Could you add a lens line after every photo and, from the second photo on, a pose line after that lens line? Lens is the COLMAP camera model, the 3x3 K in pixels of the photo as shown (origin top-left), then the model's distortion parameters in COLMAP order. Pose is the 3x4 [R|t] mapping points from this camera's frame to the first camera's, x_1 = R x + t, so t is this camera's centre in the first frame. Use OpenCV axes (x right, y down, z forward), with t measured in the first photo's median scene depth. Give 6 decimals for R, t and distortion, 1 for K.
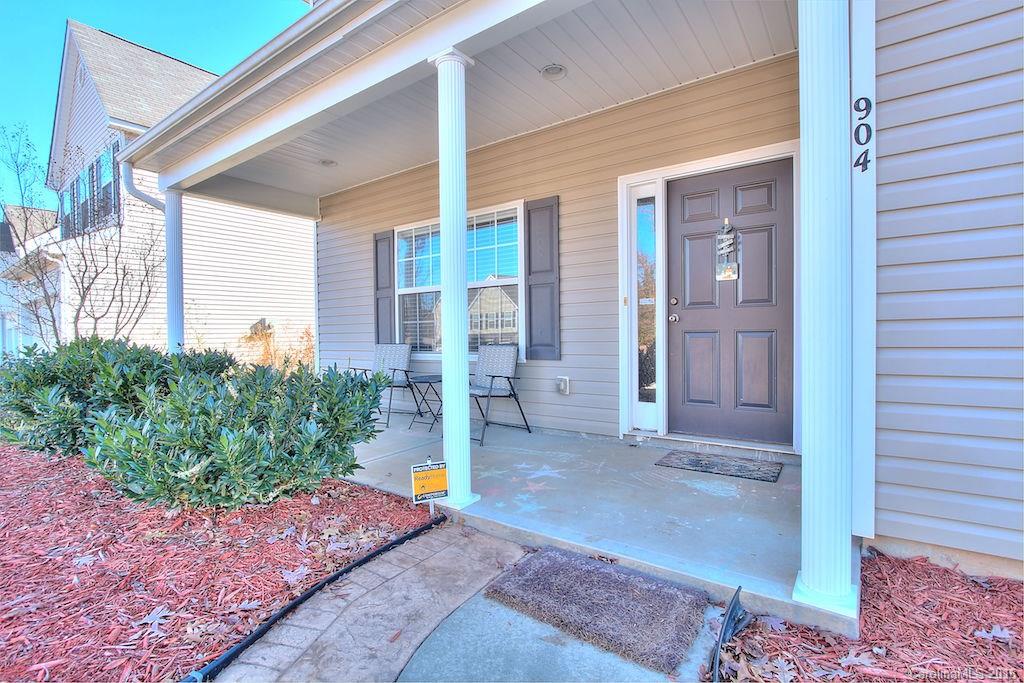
lens RADIAL K [[475.8, 0, 515.5], [0, 475.8, 341.9], [0, 0, 1]] dist [-0.010203, 0.000255]
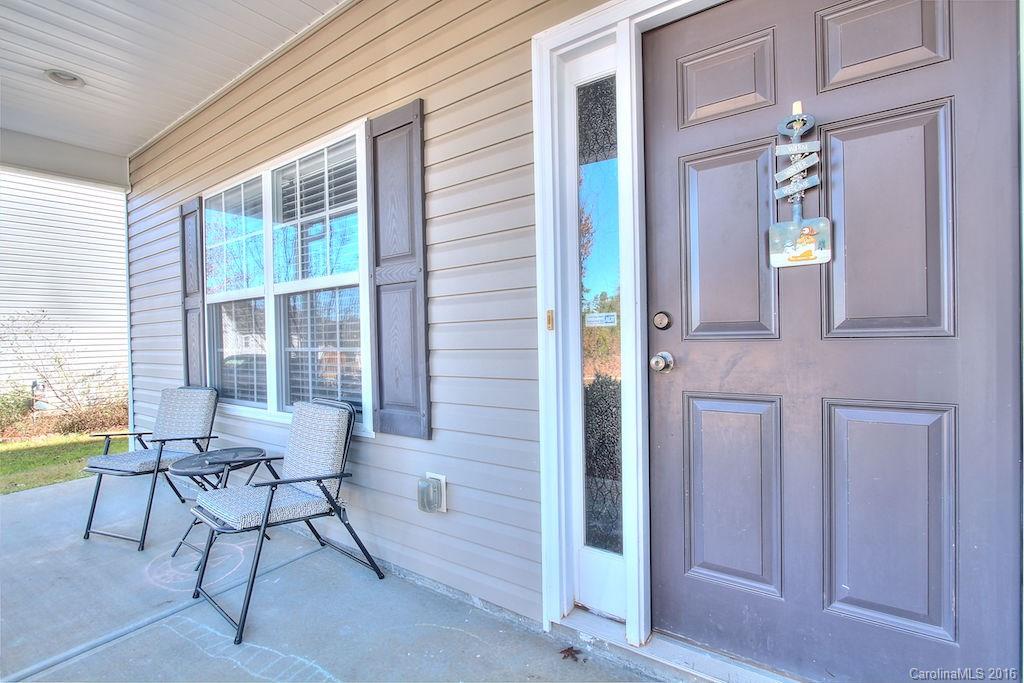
lens RADIAL K [[475.8, 0, 514.1], [0, 475.8, 344.4], [0, 0, 1]] dist [-0.010203, 0.000255]
pose [[0.999974, -0.007193, 0.000960, 0.180929], [0.007198, 0.999962, -0.004950, -0.055983], [-0.000925, 0.004956, 0.999987, 0.519556]]
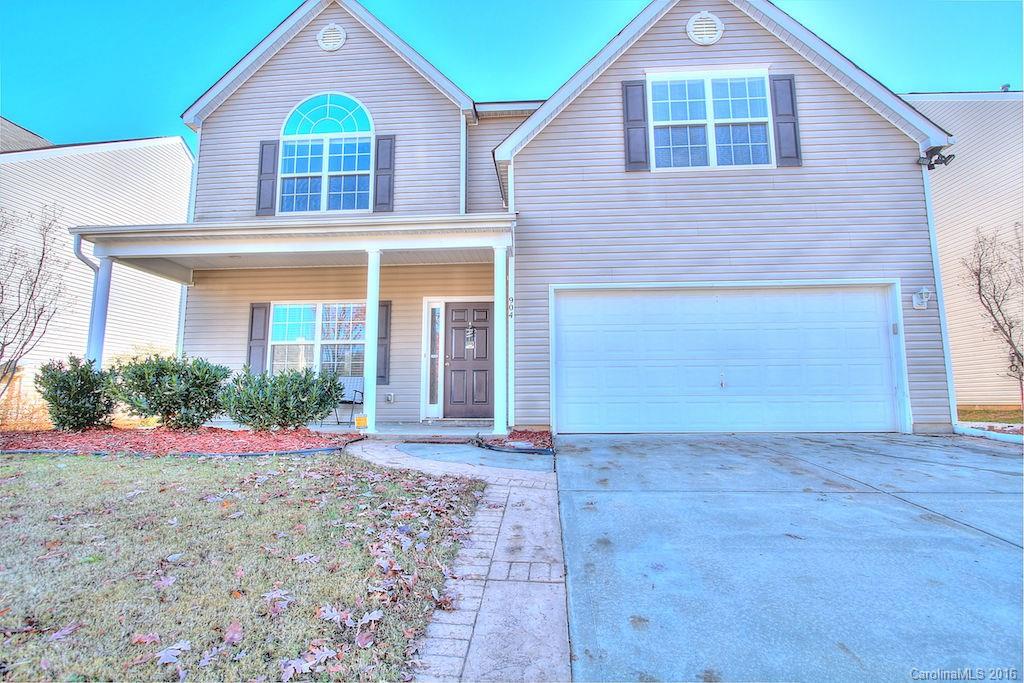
lens RADIAL K [[475.8, 0, 512.9], [0, 475.8, 341.3], [0, 0, 1]] dist [-0.010203, 0.000255]
pose [[0.851906, 0.077811, 0.517882, -0.484489], [0.000402, 0.988803, -0.149227, 0.151438], [-0.523694, 0.127336, 0.842336, -0.892478]]
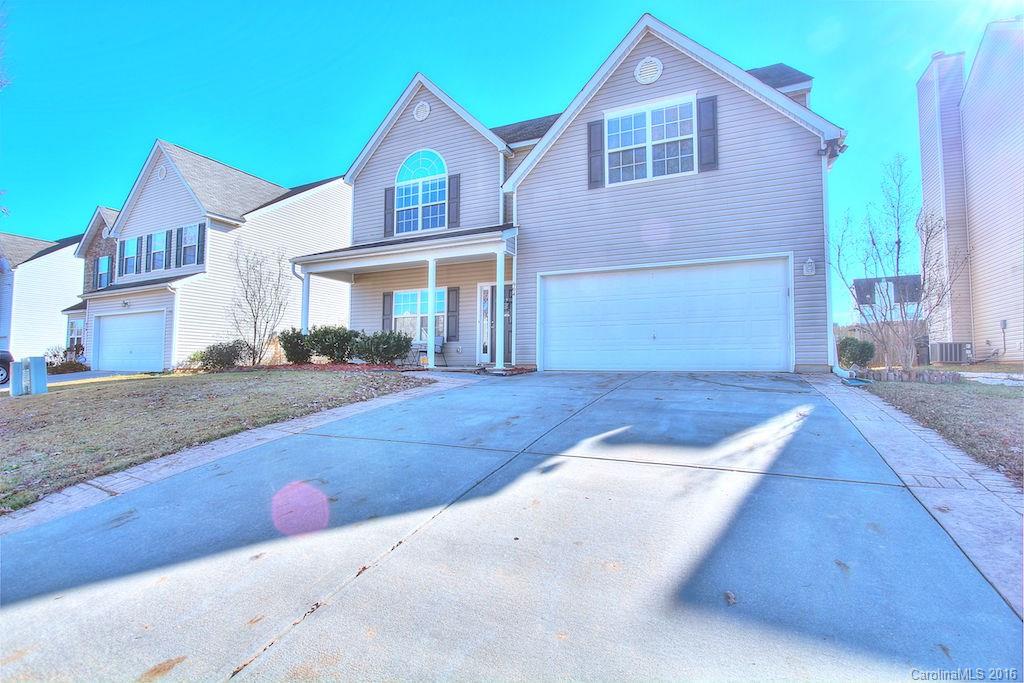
lens RADIAL K [[475.8, 0, 519.5], [0, 475.8, 340.5], [0, 0, 1]] dist [-0.010203, 0.000255]
pose [[0.981776, 0.030481, 0.187579, -0.087835], [-0.015977, 0.996798, -0.078350, 0.260245], [-0.189367, 0.073925, 0.979120, -1.984068]]
